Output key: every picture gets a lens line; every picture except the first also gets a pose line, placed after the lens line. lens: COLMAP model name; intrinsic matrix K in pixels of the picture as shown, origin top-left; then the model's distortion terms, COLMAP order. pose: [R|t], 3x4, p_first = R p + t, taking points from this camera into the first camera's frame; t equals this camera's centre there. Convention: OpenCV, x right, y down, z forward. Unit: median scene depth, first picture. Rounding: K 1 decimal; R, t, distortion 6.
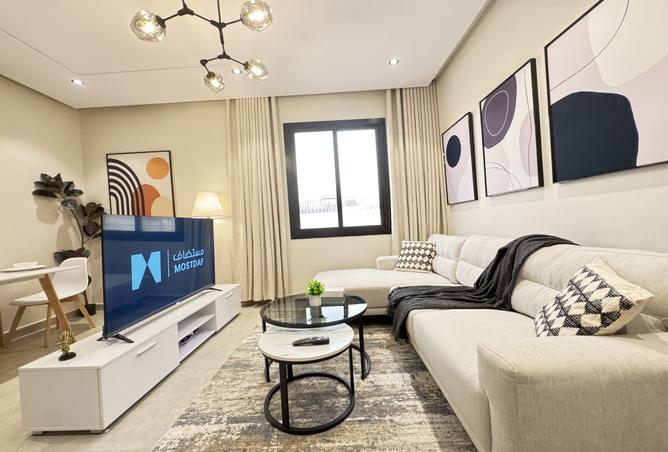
lens RADIAL K [[266.9, 0, 334.0], [0, 266.9, 226.0], [0, 0, 1]] dist [-0.001572, -0.000047]
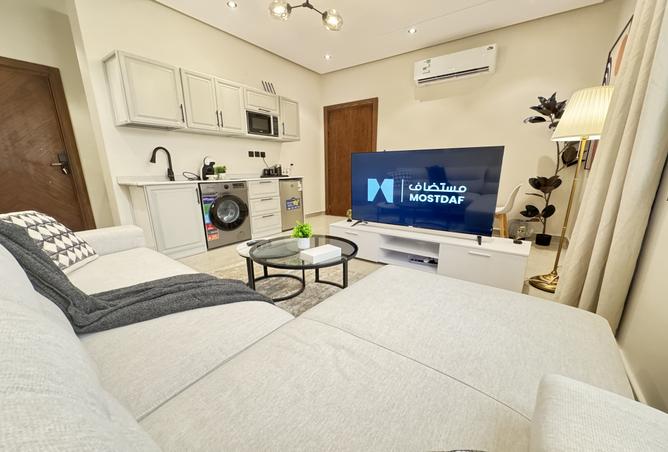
lens RADIAL K [[264.8, 0, 334.5], [0, 264.8, 234.3], [0, 0, 1]] dist [-0.000858, 0.000056]
pose [[-0.581111, 0.256423, -0.772371, 0.379388], [0.036409, 0.956305, 0.290095, -0.022237], [0.813010, 0.140456, -0.565055, 1.004220]]
